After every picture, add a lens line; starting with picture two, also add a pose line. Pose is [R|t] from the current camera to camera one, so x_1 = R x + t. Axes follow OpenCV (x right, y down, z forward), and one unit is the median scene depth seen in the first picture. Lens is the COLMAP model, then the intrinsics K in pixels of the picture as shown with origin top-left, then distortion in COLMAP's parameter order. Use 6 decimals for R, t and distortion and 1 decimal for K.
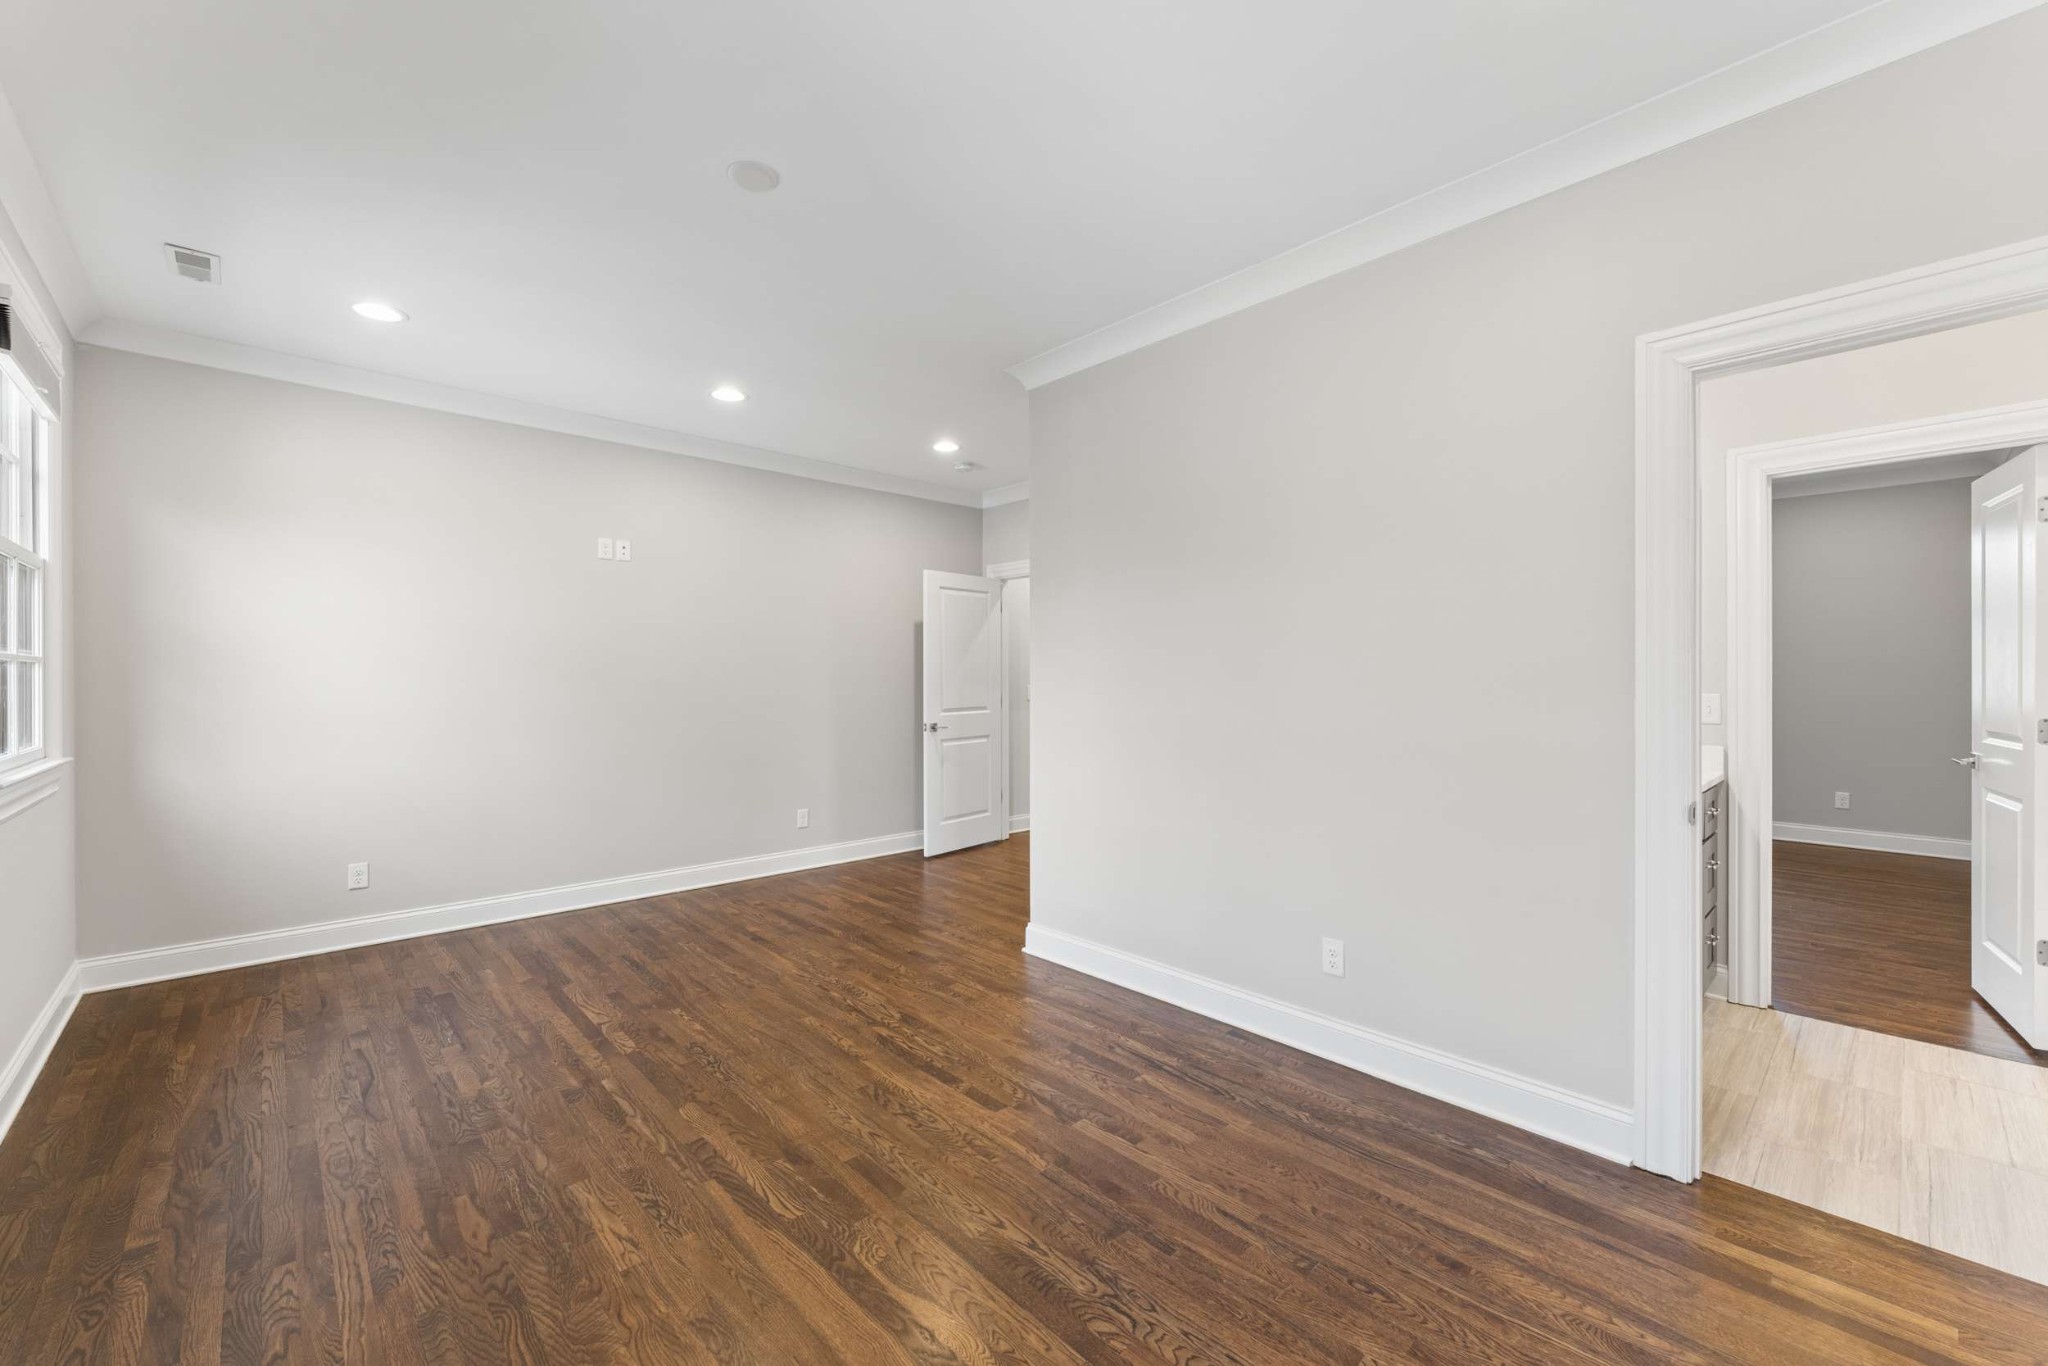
lens RADIAL K [[817.4, 0, 1013.4], [0, 817.4, 683.7], [0, 0, 1]] dist [-0.001980, -0.000193]
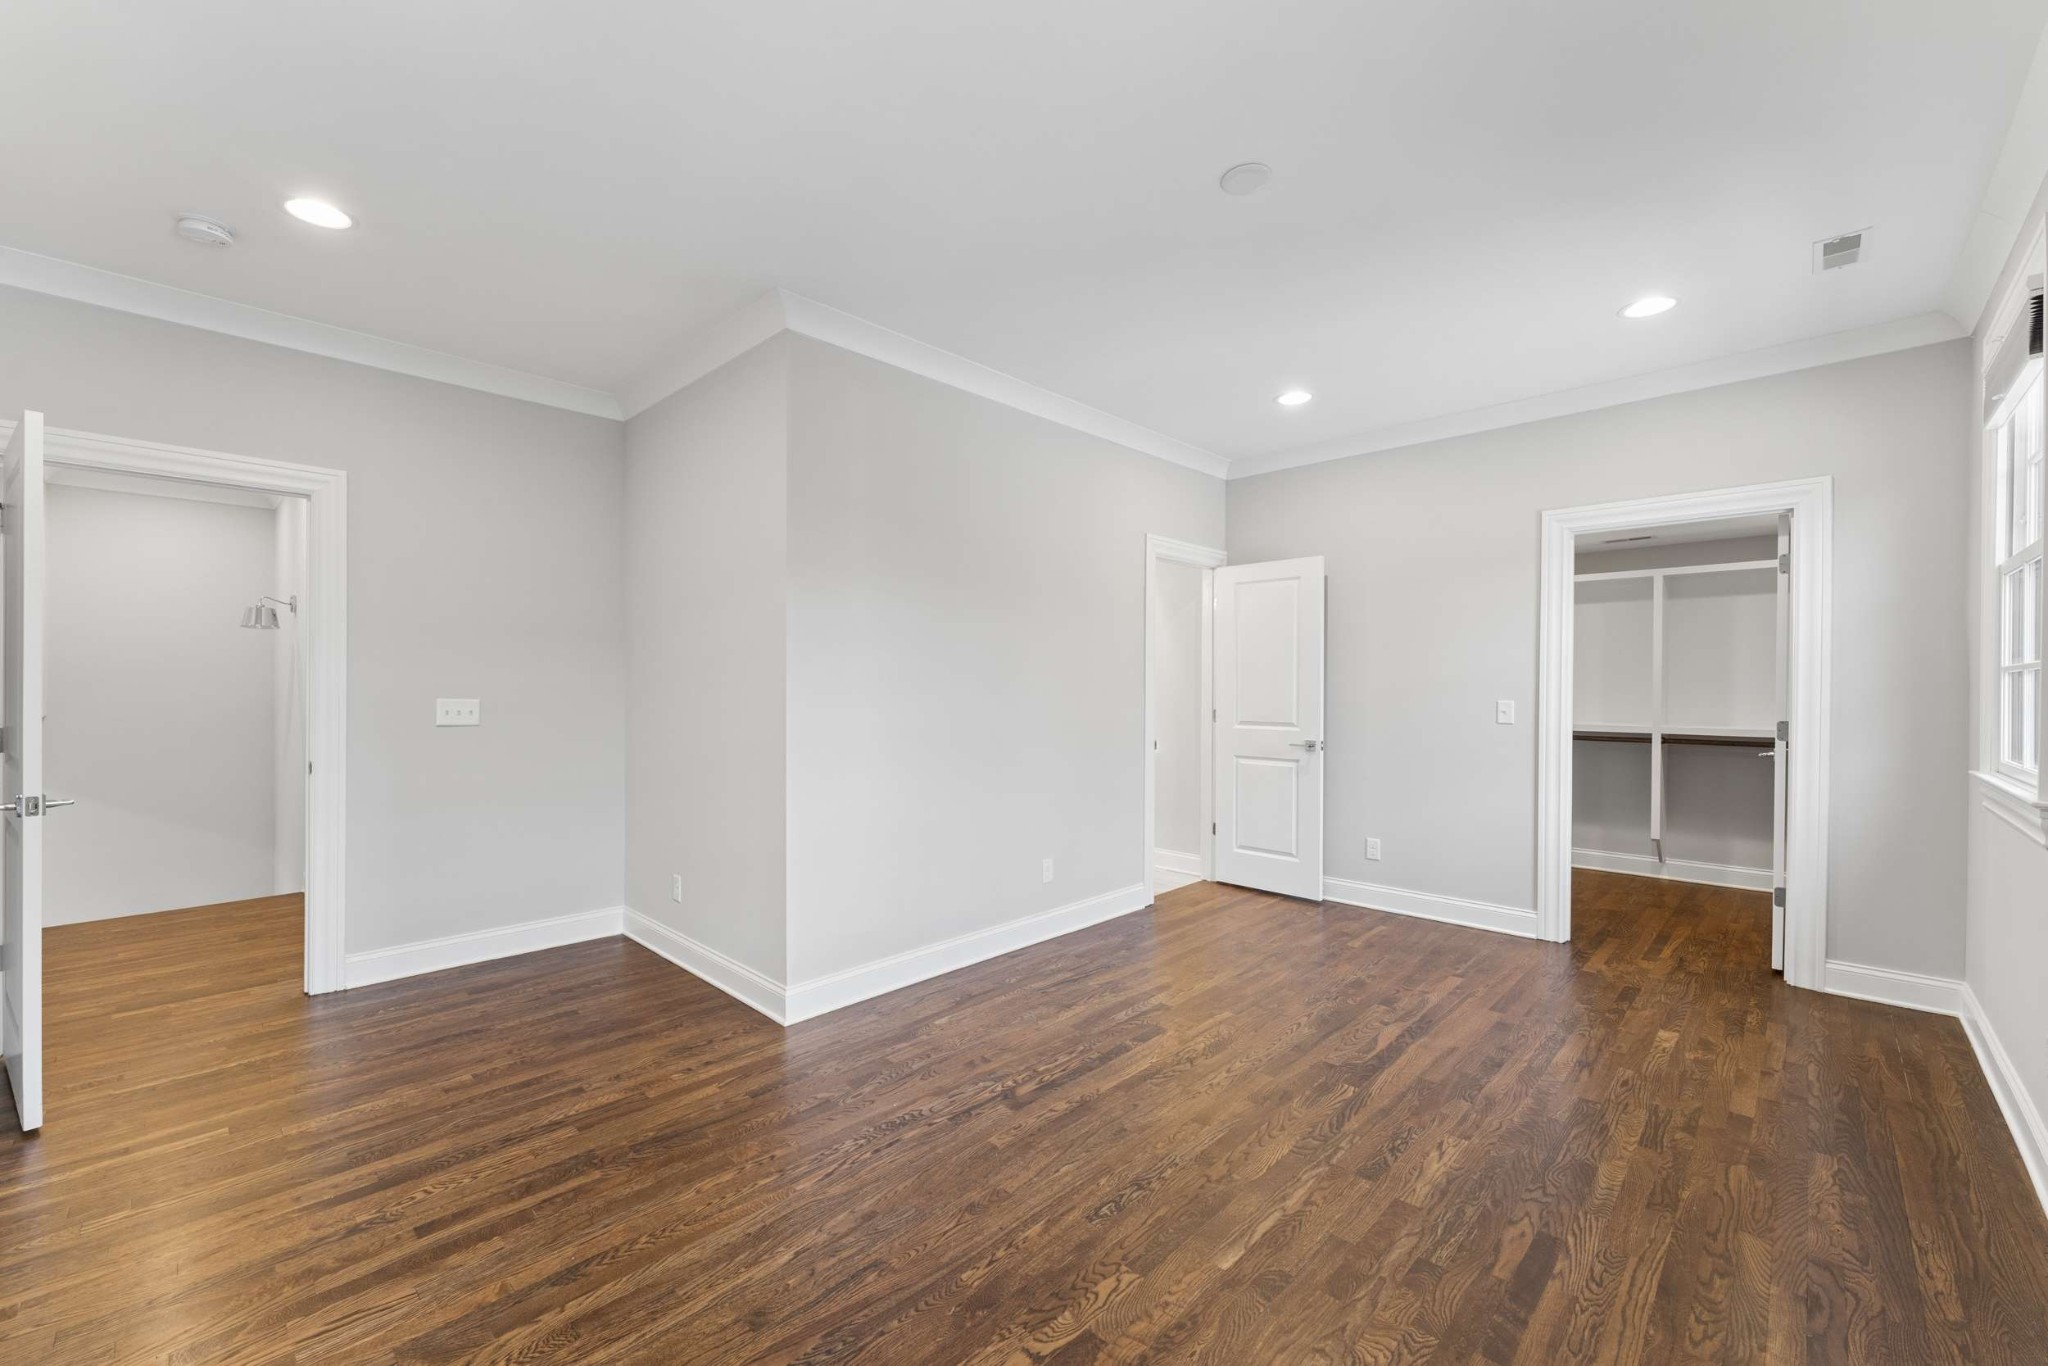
lens RADIAL K [[817.4, 0, 1013.2], [0, 817.4, 684.3], [0, 0, 1]] dist [-0.001980, -0.000193]
pose [[-0.050991, 0.002645, 0.998696, -1.508605], [0.003714, 0.999990, -0.002459, -0.006953], [-0.998692, 0.003584, -0.051000, 1.544428]]
